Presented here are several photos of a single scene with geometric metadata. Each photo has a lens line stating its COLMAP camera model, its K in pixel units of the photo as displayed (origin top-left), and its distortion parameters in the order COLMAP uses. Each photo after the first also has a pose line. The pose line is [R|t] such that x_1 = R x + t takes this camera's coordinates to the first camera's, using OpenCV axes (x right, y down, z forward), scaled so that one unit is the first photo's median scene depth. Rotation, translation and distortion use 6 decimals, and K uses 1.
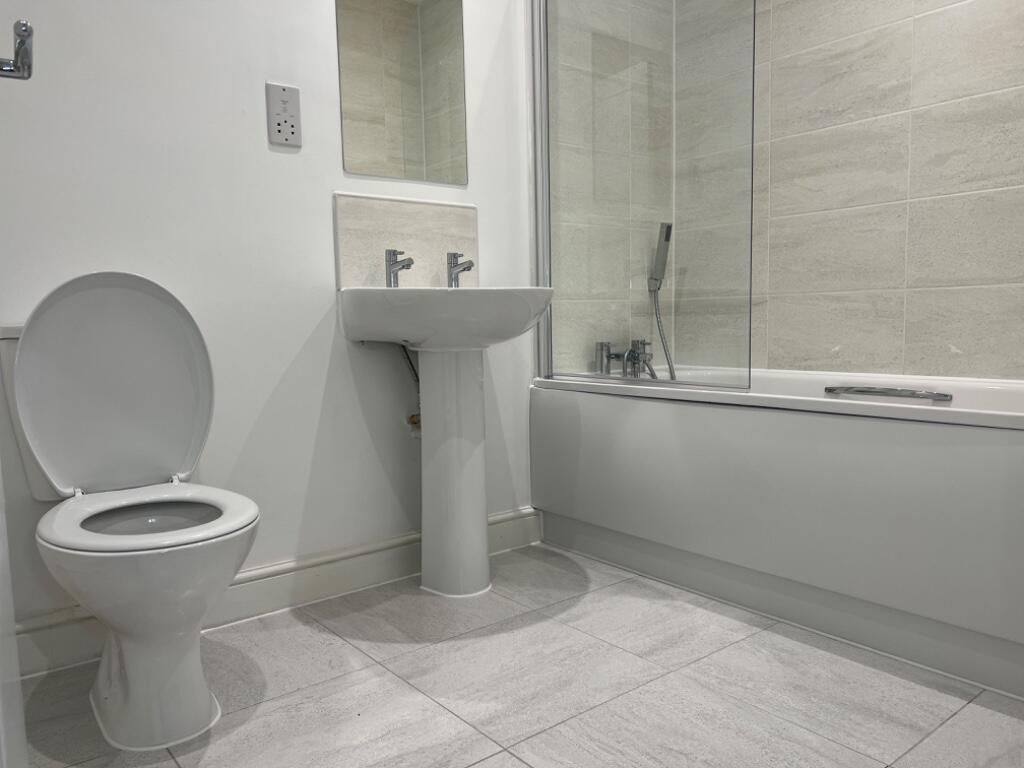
lens RADIAL K [[776.4, 0, 512.0], [0, 776.4, 384.0], [0, 0, 1]] dist [-0.004576, -0.016806]
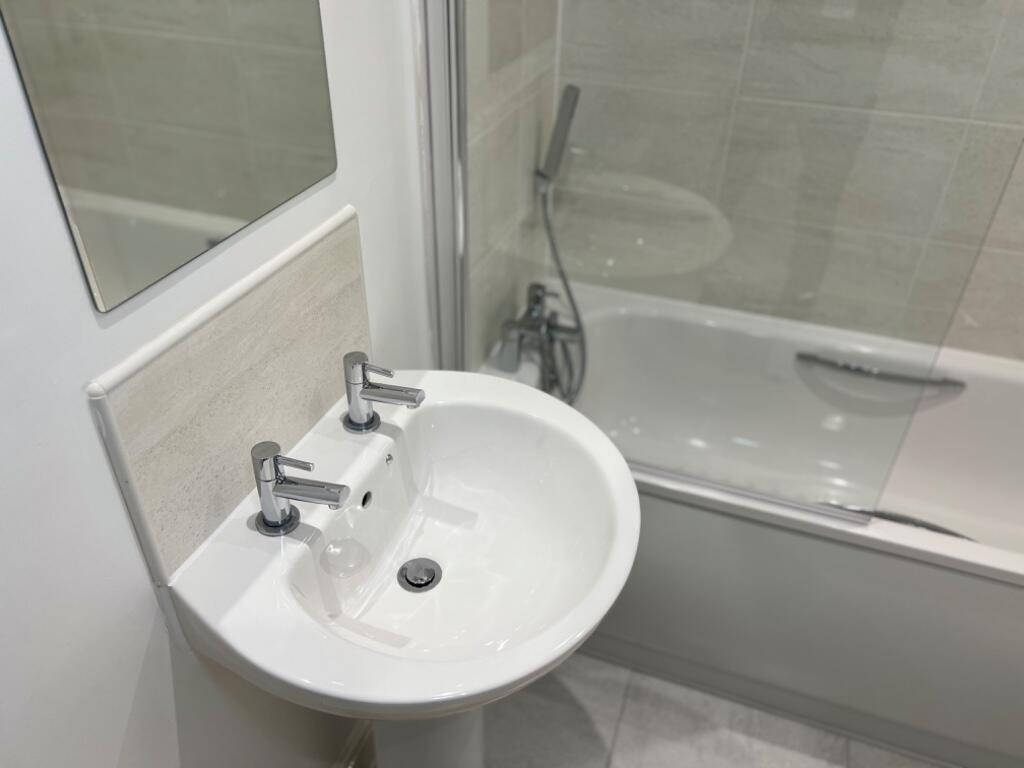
lens RADIAL K [[776.4, 0, 512.0], [0, 776.4, 384.0], [0, 0, 1]] dist [-0.004576, -0.016806]
pose [[0.851235, -0.267947, 0.451225, -0.206748], [0.008586, 0.866824, 0.498540, -0.380670], [-0.524715, -0.420500, 0.740171, 0.608893]]
